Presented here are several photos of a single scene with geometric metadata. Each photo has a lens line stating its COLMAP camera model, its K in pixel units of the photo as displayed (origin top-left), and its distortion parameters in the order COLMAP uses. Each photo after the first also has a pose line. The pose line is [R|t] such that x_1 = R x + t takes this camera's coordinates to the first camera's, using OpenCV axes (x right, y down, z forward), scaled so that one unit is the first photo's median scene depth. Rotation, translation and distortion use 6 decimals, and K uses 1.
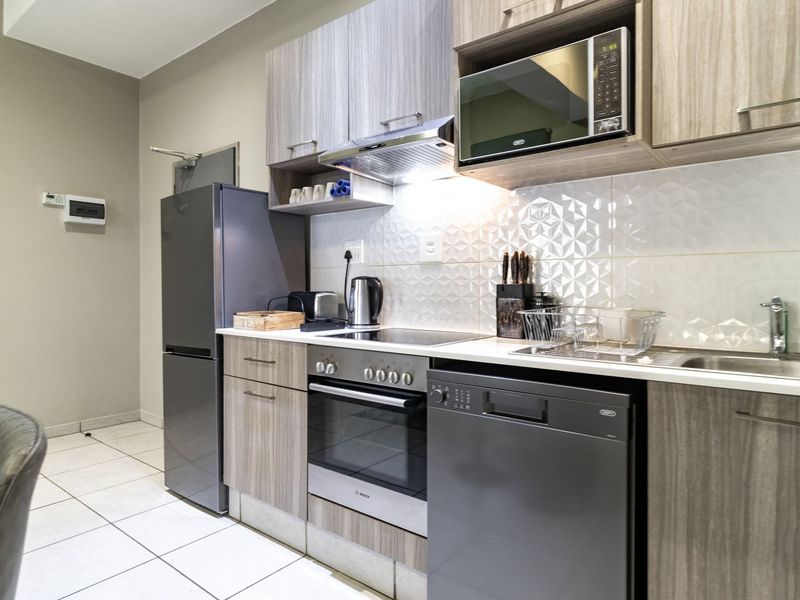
lens RADIAL K [[490.7, 0, 398.8], [0, 490.7, 286.6], [0, 0, 1]] dist [0.003353, 0.000634]
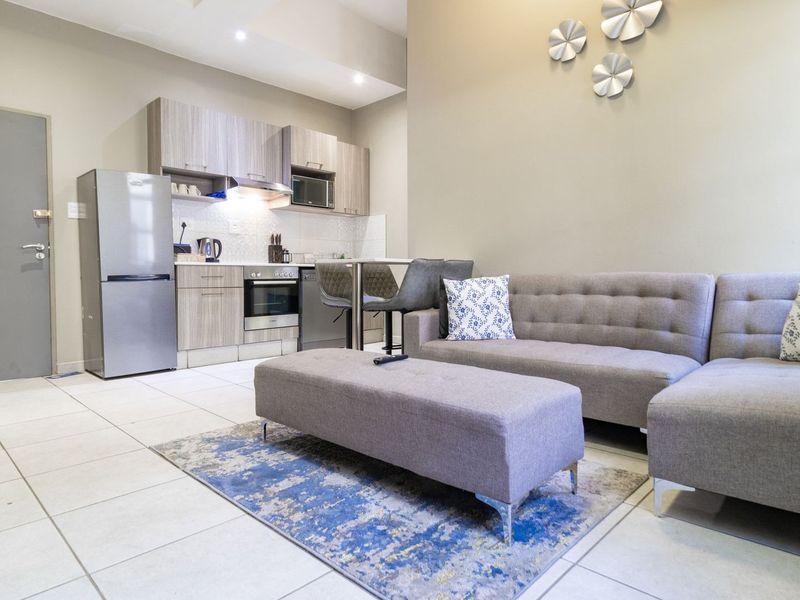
lens RADIAL K [[490.7, 0, 398.8], [0, 490.7, 286.6], [0, 0, 1]] dist [0.003353, 0.000634]
pose [[0.095948, -0.024905, 0.995075, -2.137237], [0.000201, 0.999687, 0.025001, 0.137887], [-0.995386, -0.002198, 0.095923, 0.052236]]
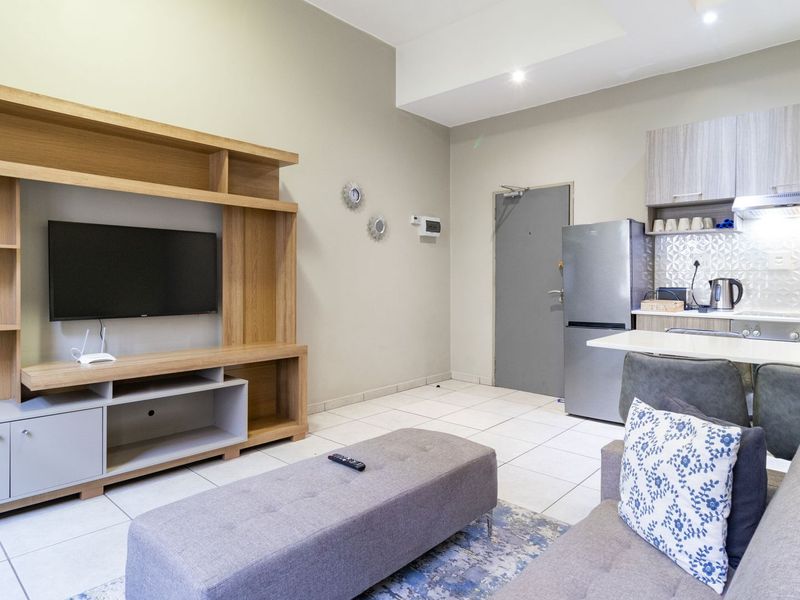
lens RADIAL K [[490.7, 0, 398.8], [0, 490.7, 286.6], [0, 0, 1]] dist [0.003353, 0.000634]
pose [[0.997523, 0.003714, -0.070244, -1.077498], [-0.002097, 0.999732, 0.023076, -0.029705], [0.070311, -0.022871, 0.997263, -0.687904]]
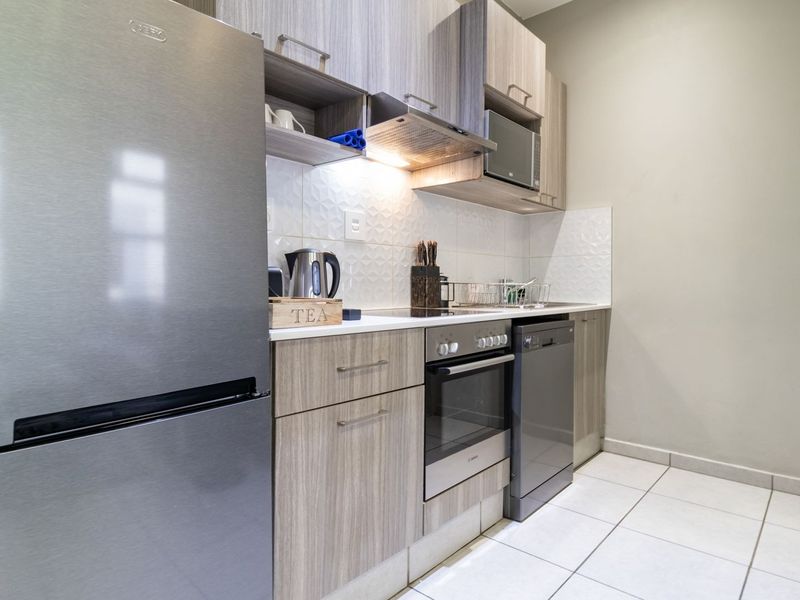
lens RADIAL K [[490.7, 0, 398.8], [0, 490.7, 286.6], [0, 0, 1]] dist [0.003353, 0.000634]
pose [[0.048285, -0.002351, 0.998831, -0.921940], [-0.003632, 0.999990, 0.002529, 0.039584], [-0.998827, -0.003749, 0.048276, 0.894236]]
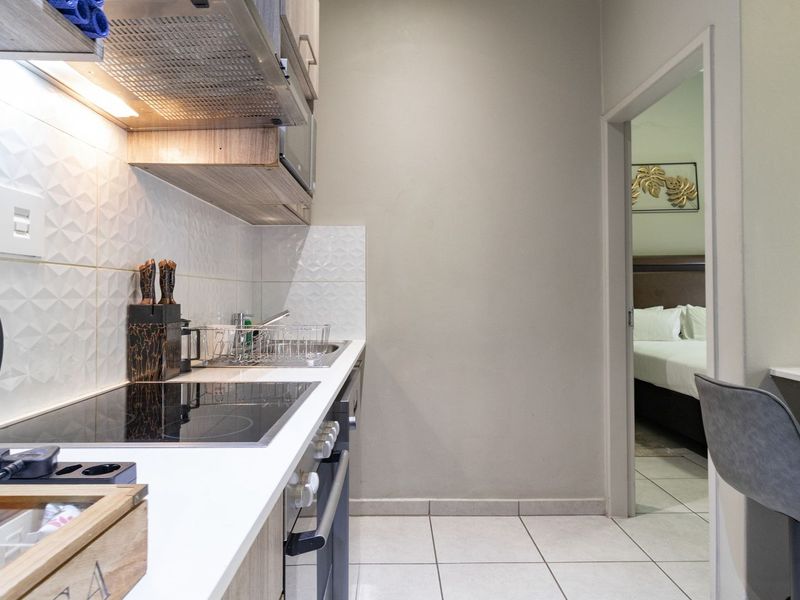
lens RADIAL K [[490.7, 0, 398.8], [0, 490.7, 286.6], [0, 0, 1]] dist [0.003353, 0.000634]
pose [[-0.635975, 0.015895, 0.771546, -0.483413], [0.003534, 0.999837, -0.017686, -0.015195], [-0.771702, -0.008521, -0.635927, 1.048947]]
